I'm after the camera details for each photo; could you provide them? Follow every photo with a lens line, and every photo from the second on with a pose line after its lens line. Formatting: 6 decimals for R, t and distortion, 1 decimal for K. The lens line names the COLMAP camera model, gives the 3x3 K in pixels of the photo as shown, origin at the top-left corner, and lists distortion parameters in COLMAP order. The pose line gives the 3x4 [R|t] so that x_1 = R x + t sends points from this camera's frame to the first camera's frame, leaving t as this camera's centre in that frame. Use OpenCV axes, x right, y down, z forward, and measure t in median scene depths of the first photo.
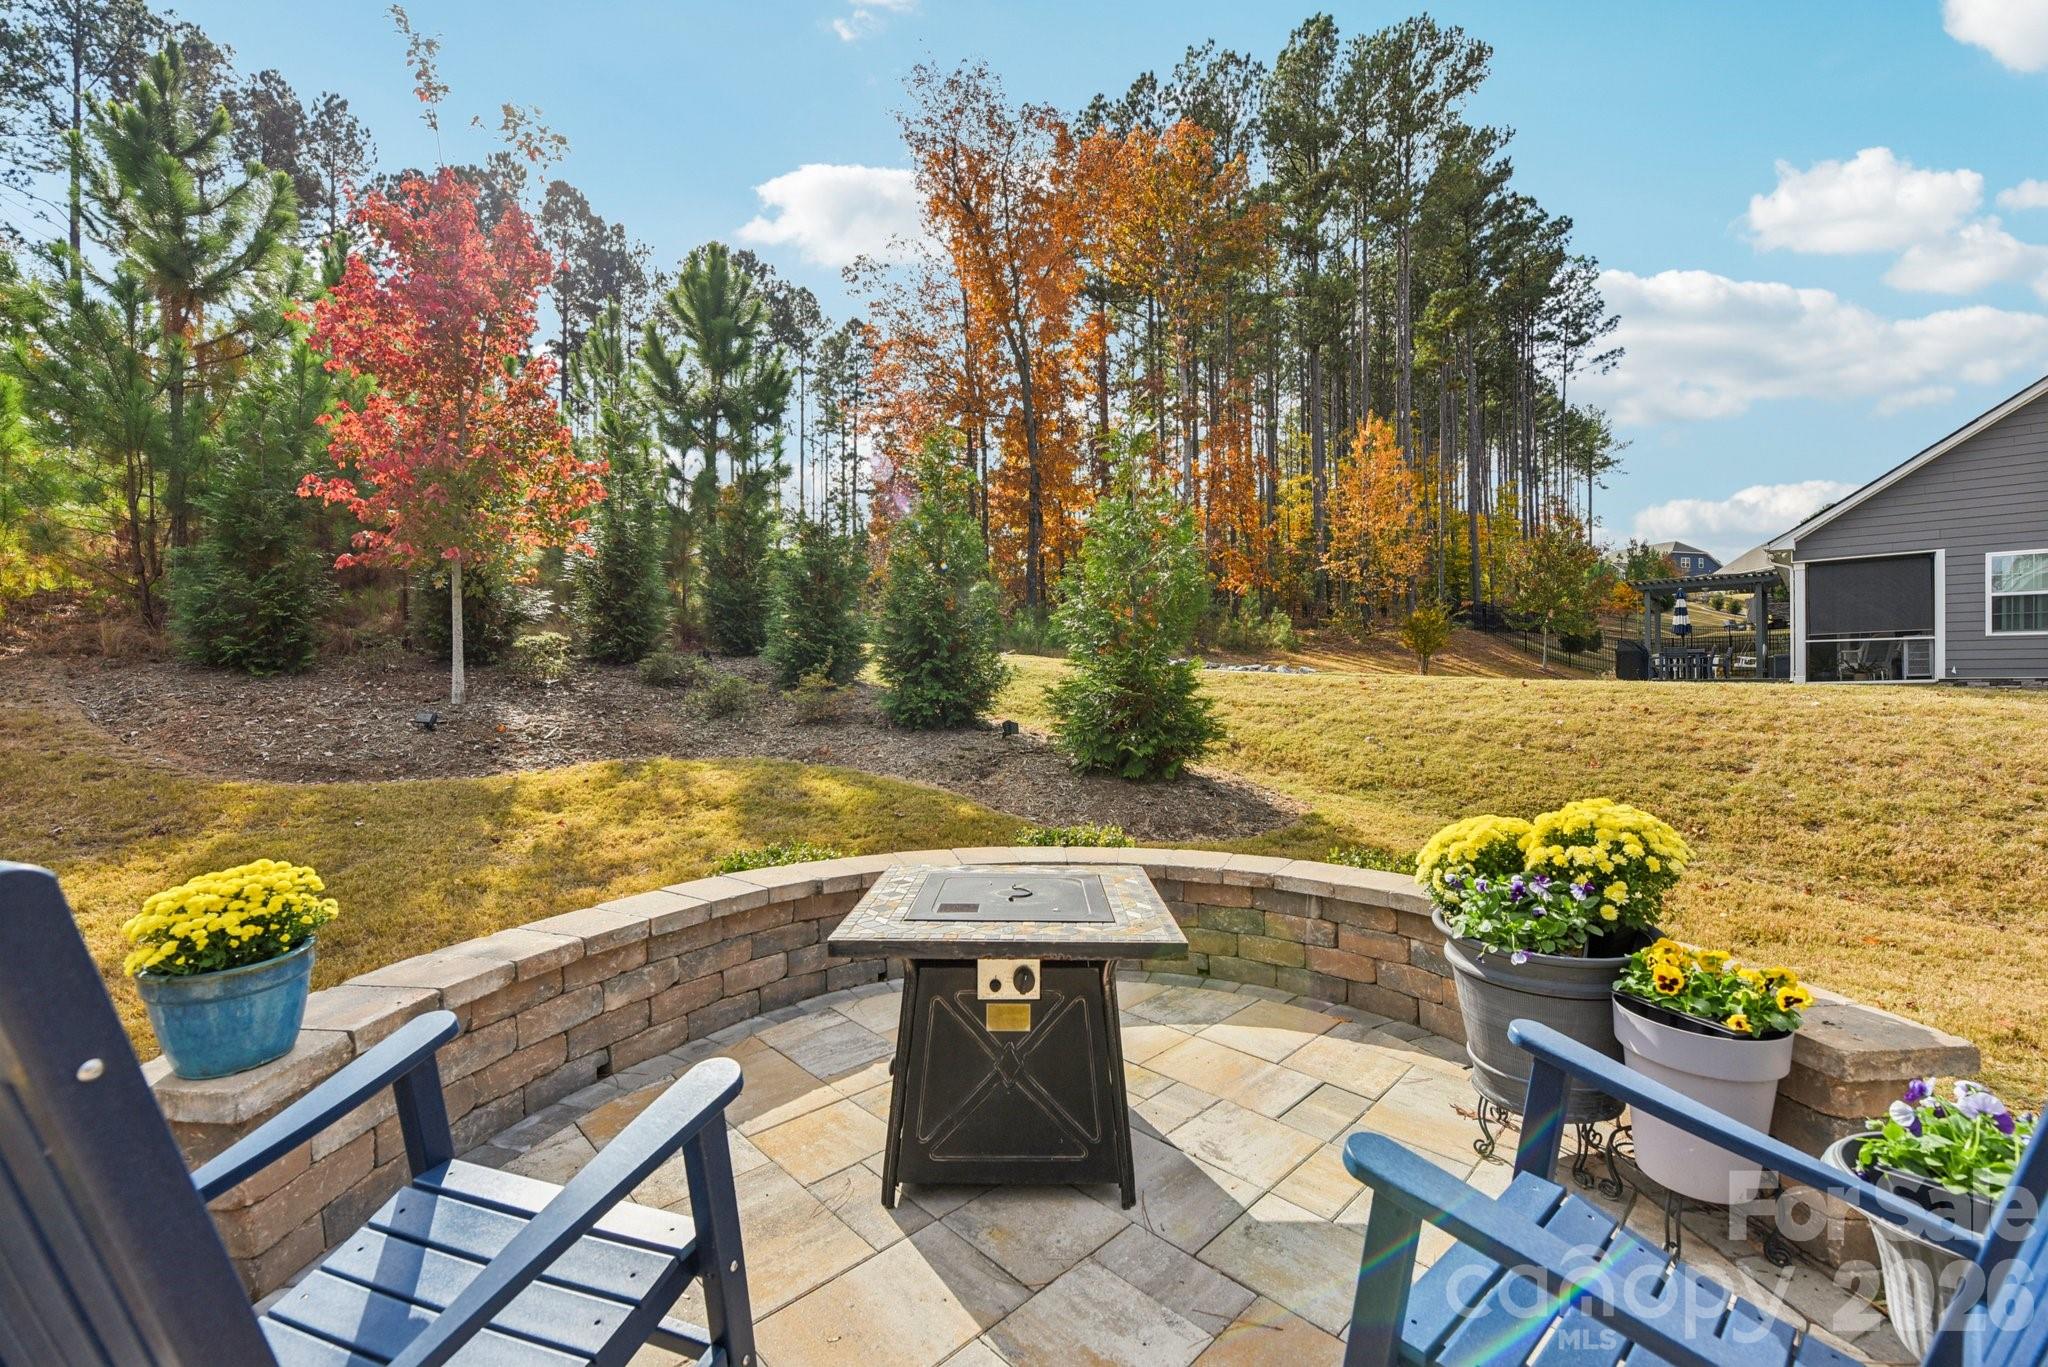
lens RADIAL K [[834.6, 0, 1025.2], [0, 834.6, 679.9], [0, 0, 1]] dist [-0.001263, -0.000136]
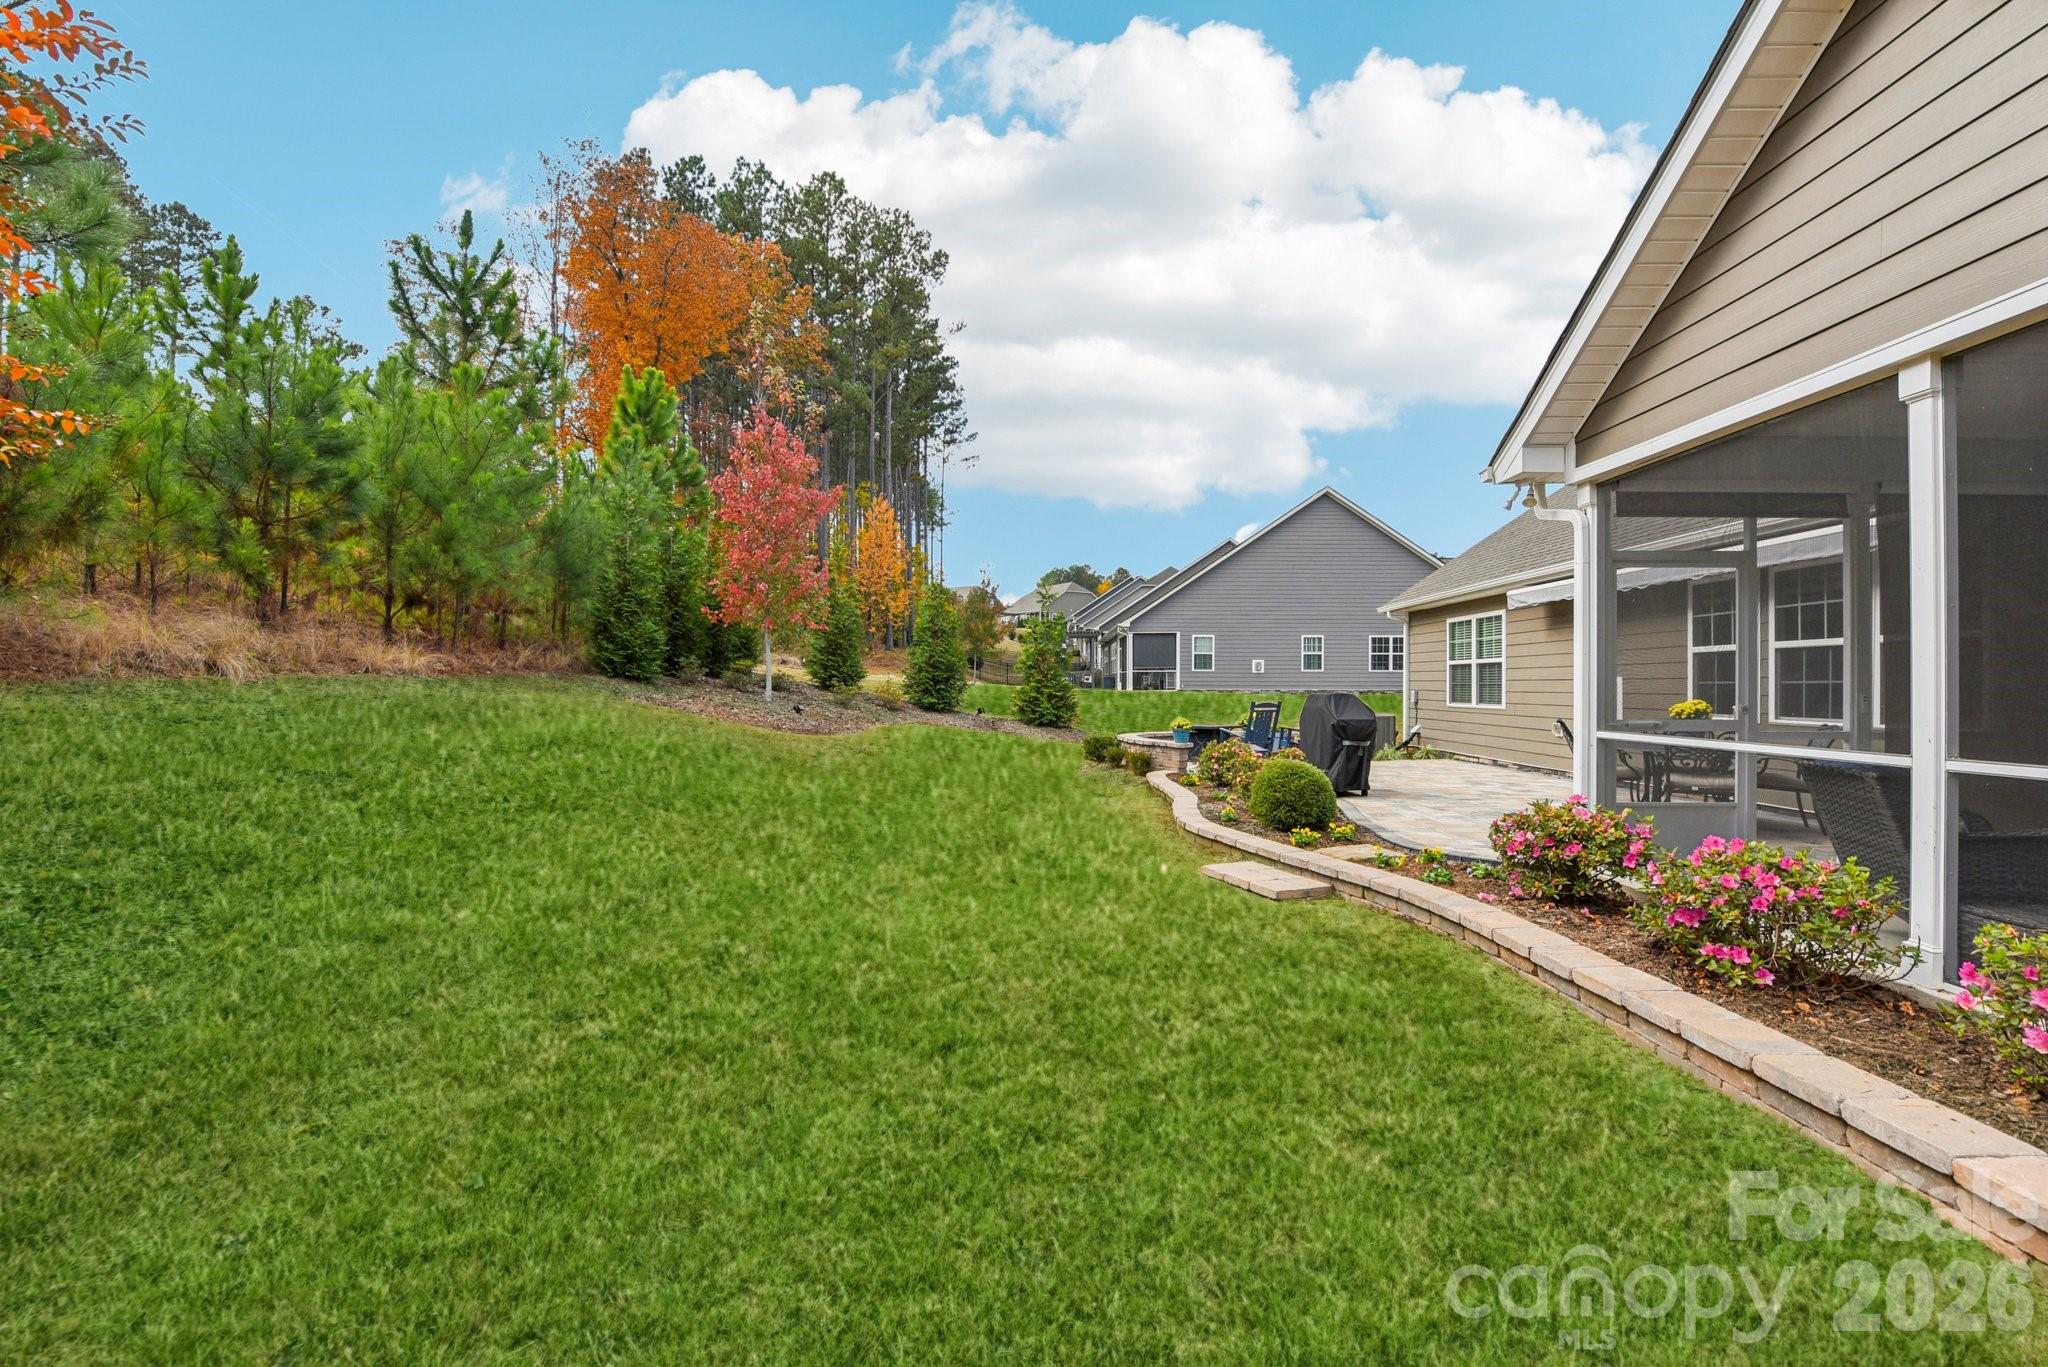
lens RADIAL K [[834.6, 0, 1033.9], [0, 834.6, 683.2], [0, 0, 1]] dist [-0.001263, -0.000136]
pose [[0.719638, 0.005874, 0.694324, -0.200128], [-0.004489, 0.999983, -0.003808, -0.004170], [-0.694334, -0.000376, 0.719652, -0.090432]]
